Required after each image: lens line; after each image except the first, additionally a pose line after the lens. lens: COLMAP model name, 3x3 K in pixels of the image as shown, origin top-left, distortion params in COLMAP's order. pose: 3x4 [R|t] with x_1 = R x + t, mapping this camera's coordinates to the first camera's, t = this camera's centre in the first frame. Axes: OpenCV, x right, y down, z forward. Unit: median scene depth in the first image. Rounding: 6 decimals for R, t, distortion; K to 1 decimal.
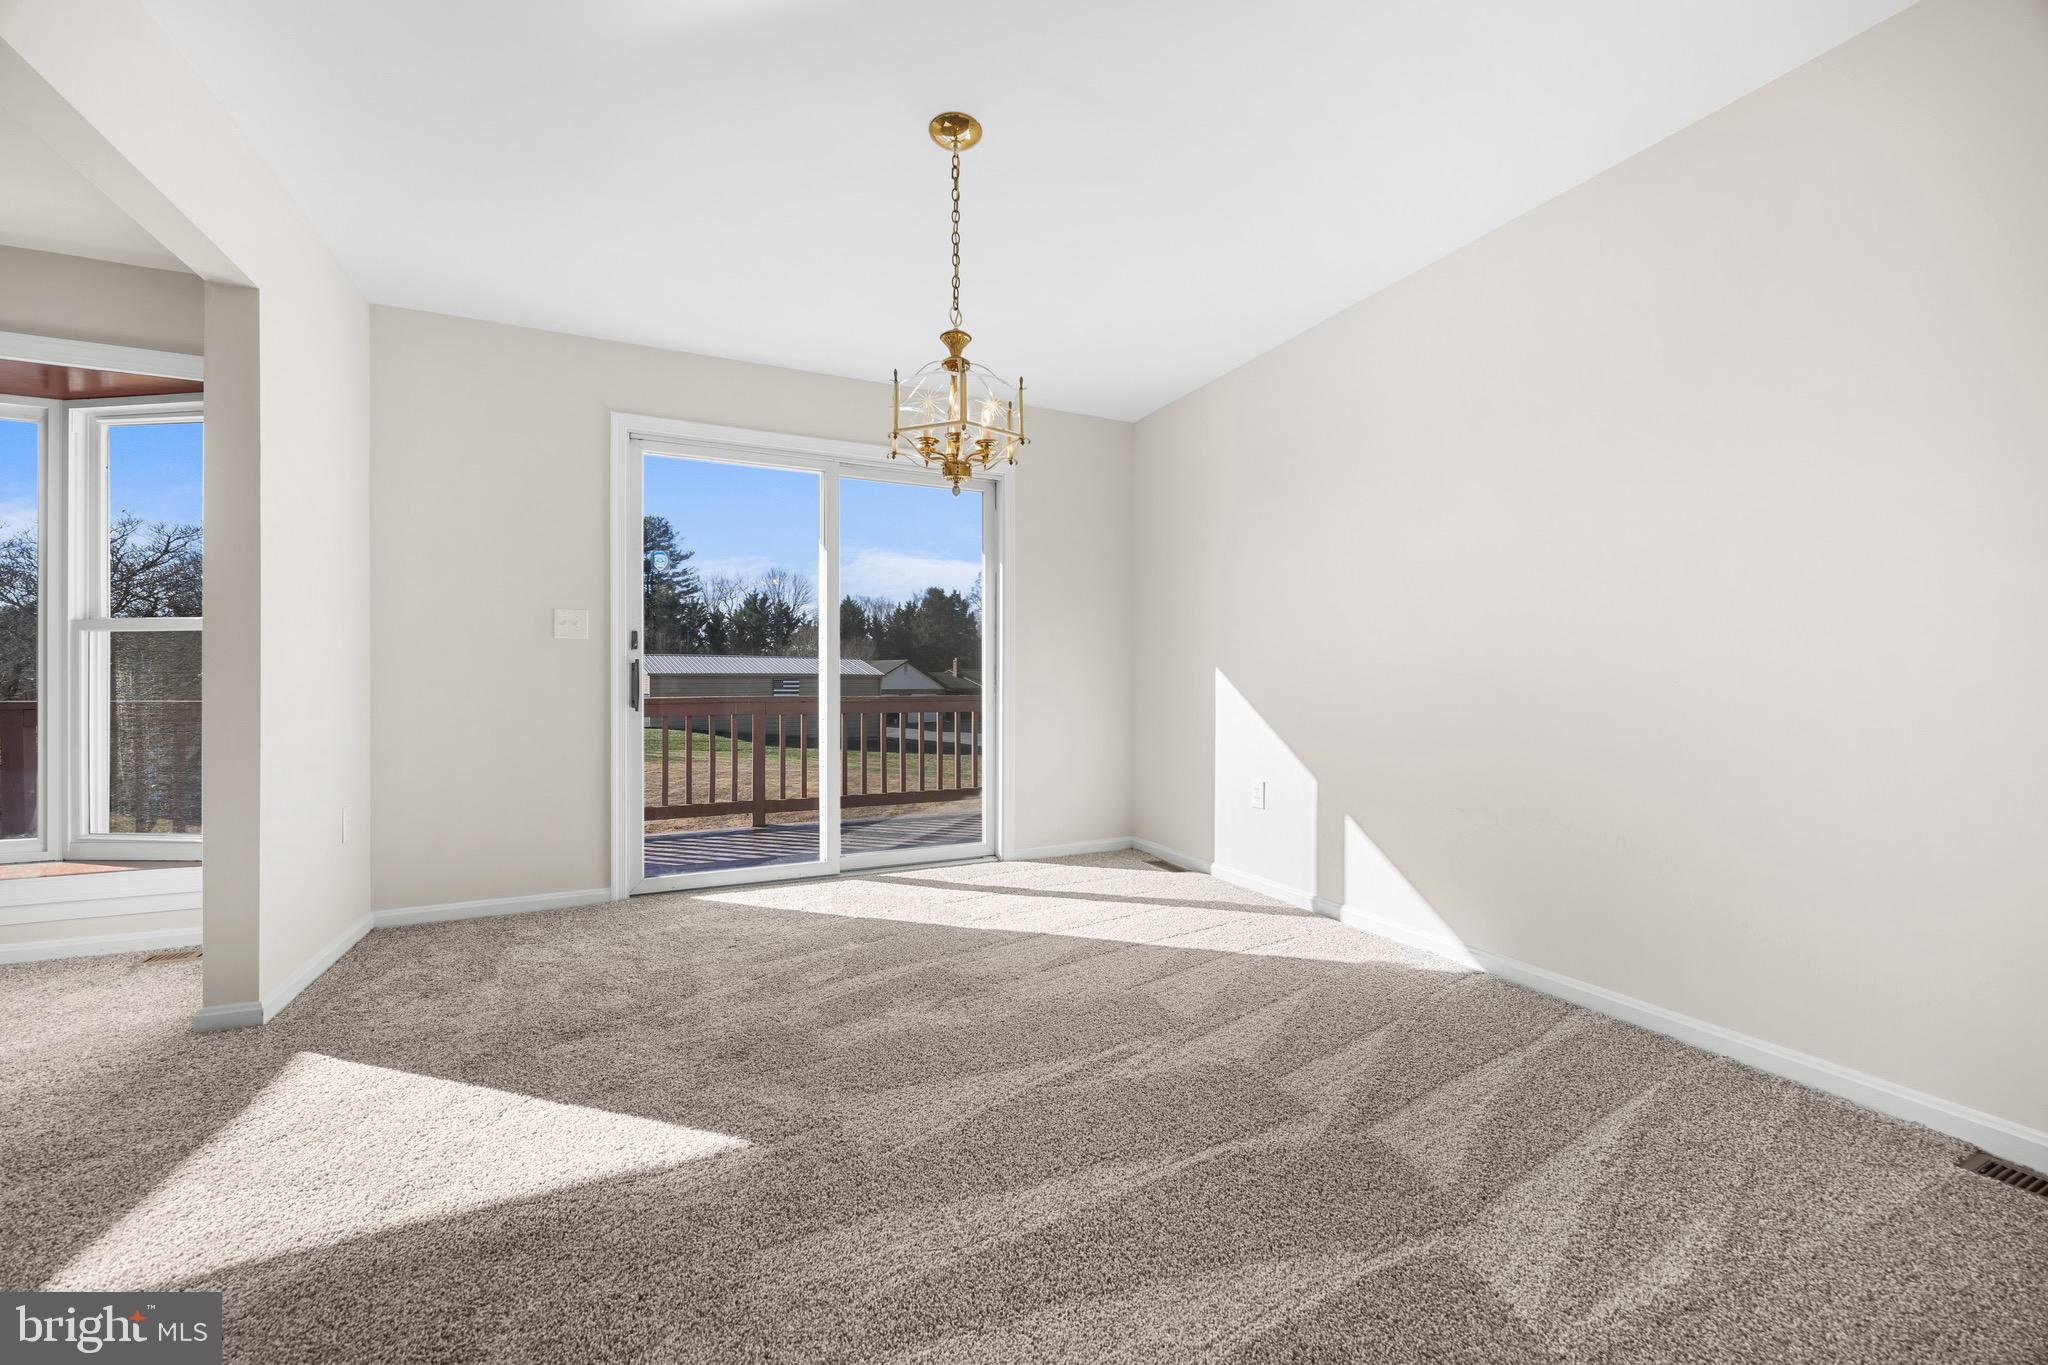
lens RADIAL K [[788.7, 0, 1015.8], [0, 788.7, 683.0], [0, 0, 1]] dist [-0.001181, -0.000217]
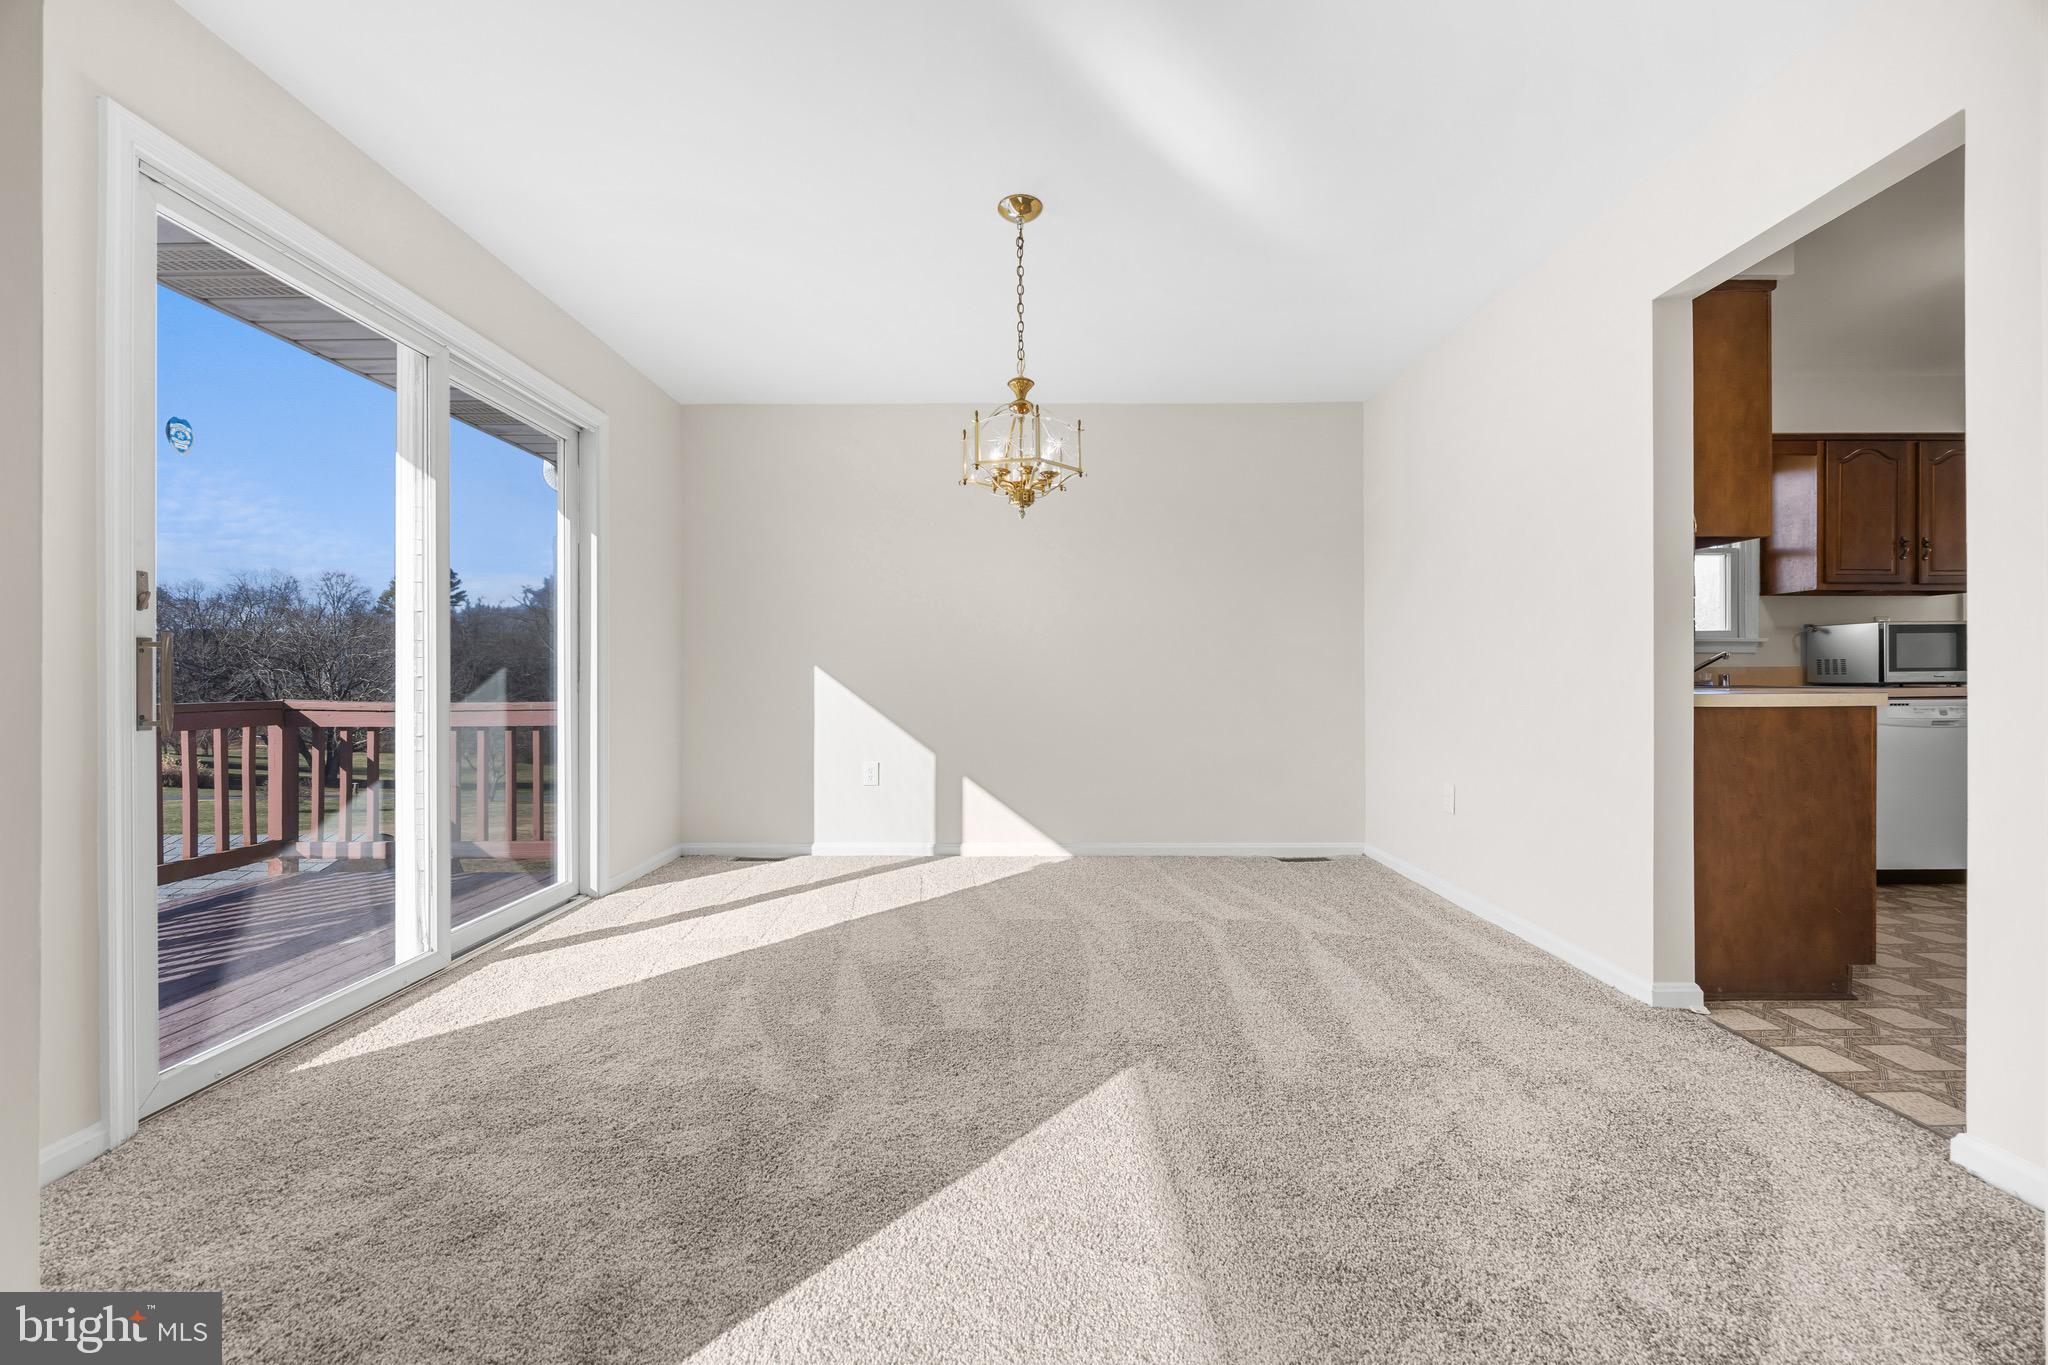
lens RADIAL K [[788.7, 0, 1015.8], [0, 788.7, 683.0], [0, 0, 1]] dist [-0.001181, -0.000217]
pose [[0.421334, -0.003978, 0.906897, -0.753742], [0.002911, 0.999991, 0.003034, 0.002356], [-0.906901, 0.001361, 0.421342, 0.338500]]
